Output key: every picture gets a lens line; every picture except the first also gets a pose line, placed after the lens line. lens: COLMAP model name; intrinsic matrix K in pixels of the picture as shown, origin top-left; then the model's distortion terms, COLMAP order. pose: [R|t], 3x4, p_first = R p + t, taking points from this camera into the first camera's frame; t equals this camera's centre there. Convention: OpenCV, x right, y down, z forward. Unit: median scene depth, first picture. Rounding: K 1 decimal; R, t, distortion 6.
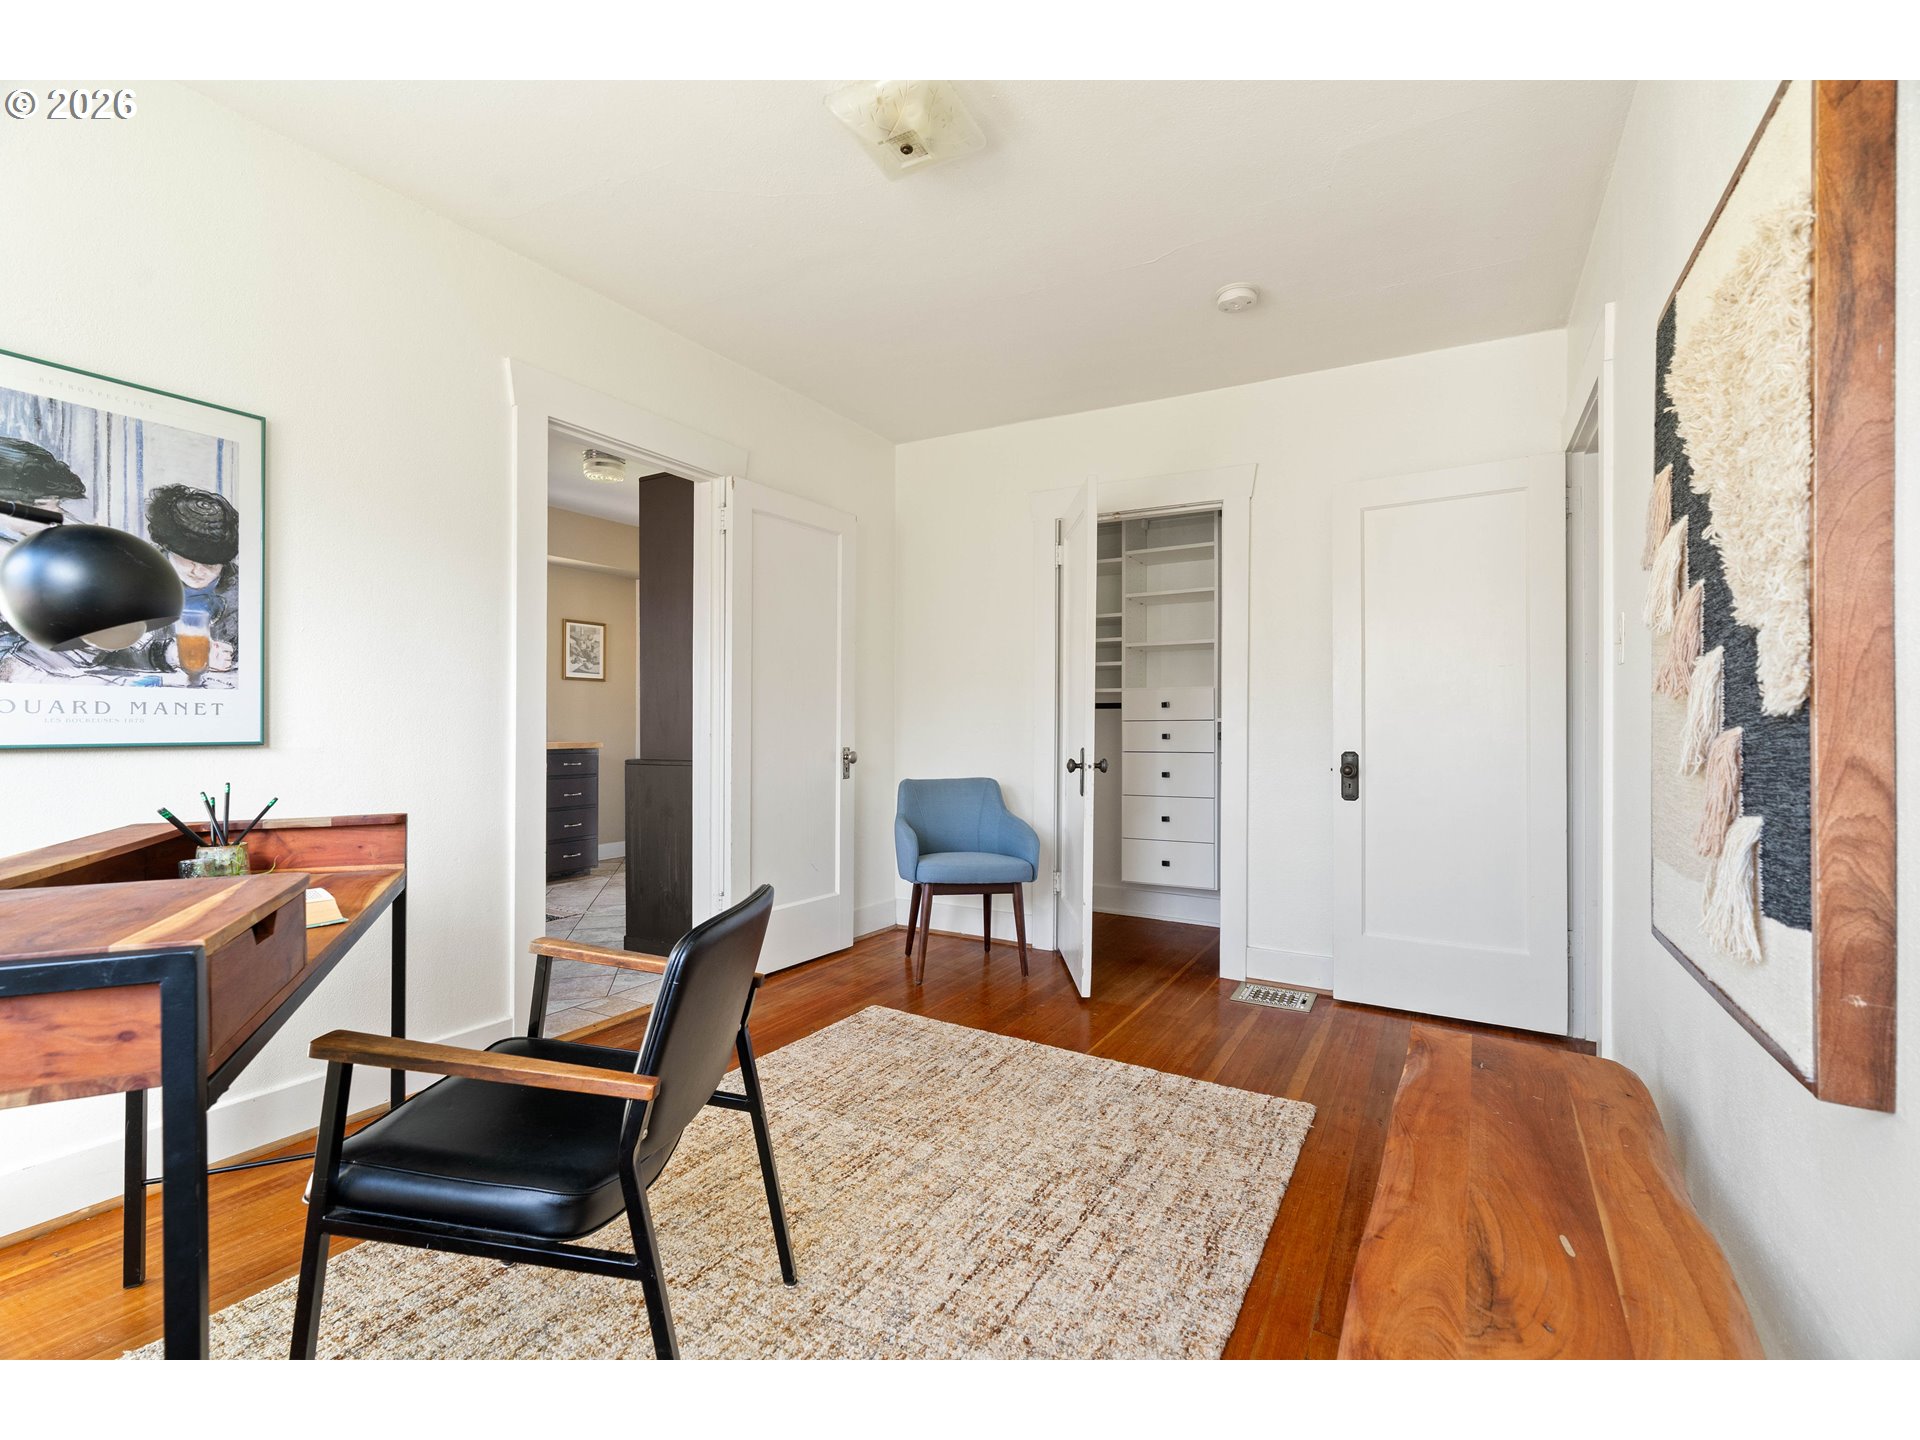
lens RADIAL K [[871.4, 0, 956.8], [0, 871.4, 719.2], [0, 0, 1]] dist [-0.005056, 0.000368]
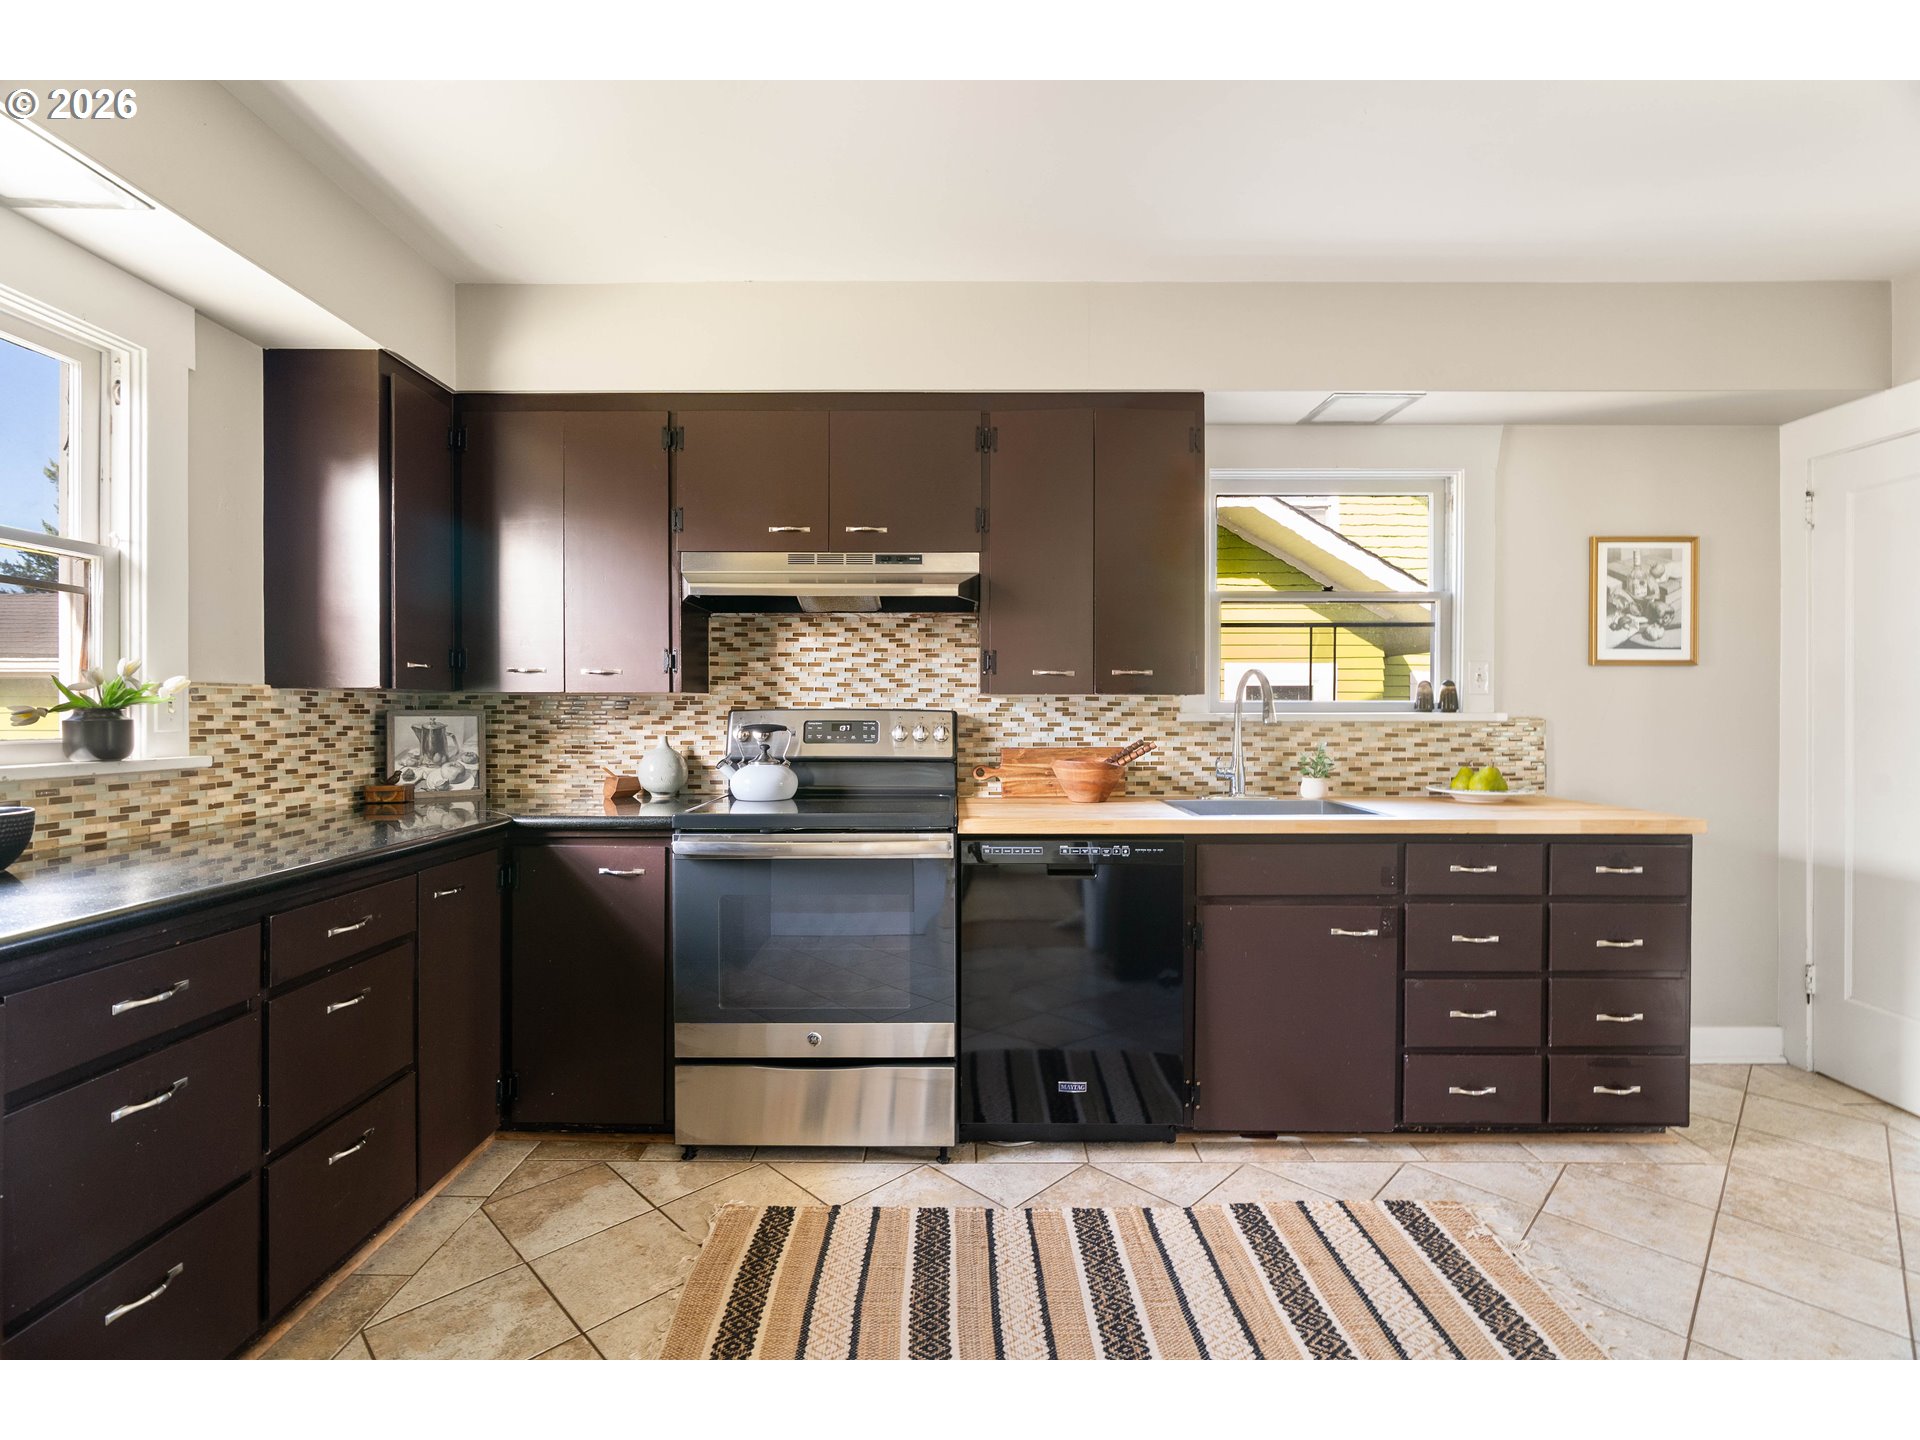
lens RADIAL K [[869.3, 0, 952.8], [0, 869.3, 710.2], [0, 0, 1]] dist [-0.003761, -0.000326]
pose [[0.490497, -0.006500, -0.871419, -0.524080], [0.005652, 0.999975, -0.004278, -0.051947], [0.871425, -0.002827, 0.490521, 1.152389]]
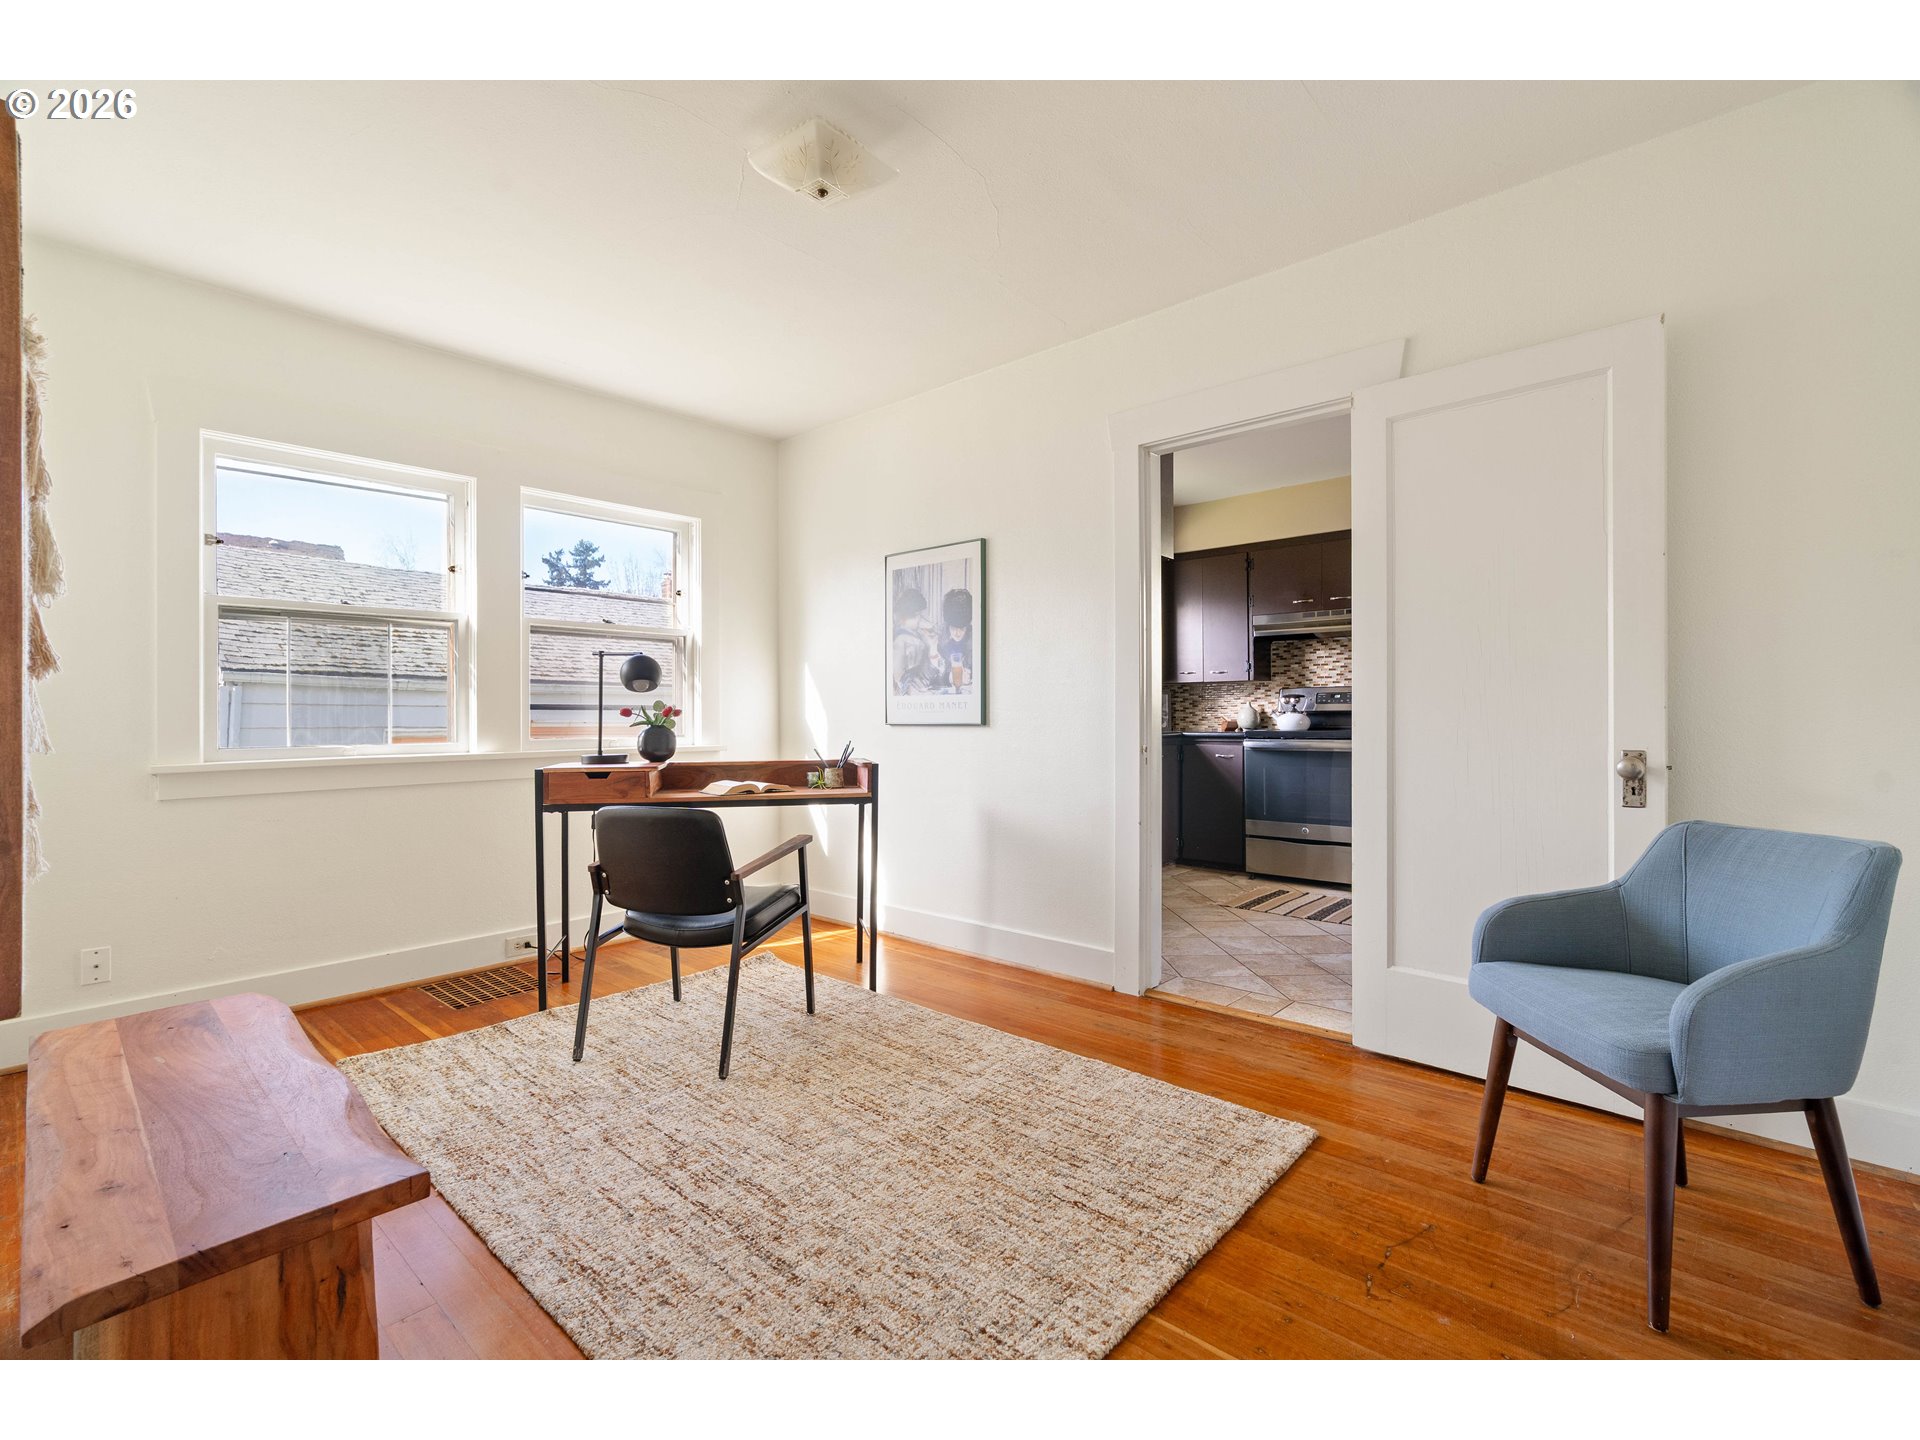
lens RADIAL K [[871.4, 0, 956.8], [0, 871.4, 719.2], [0, 0, 1]] dist [-0.005056, 0.000368]
pose [[-0.211649, 0.001290, -0.977345, 0.774399], [0.008792, 0.999961, -0.000584, 0.015155], [0.977306, -0.008717, -0.211652, 1.104219]]
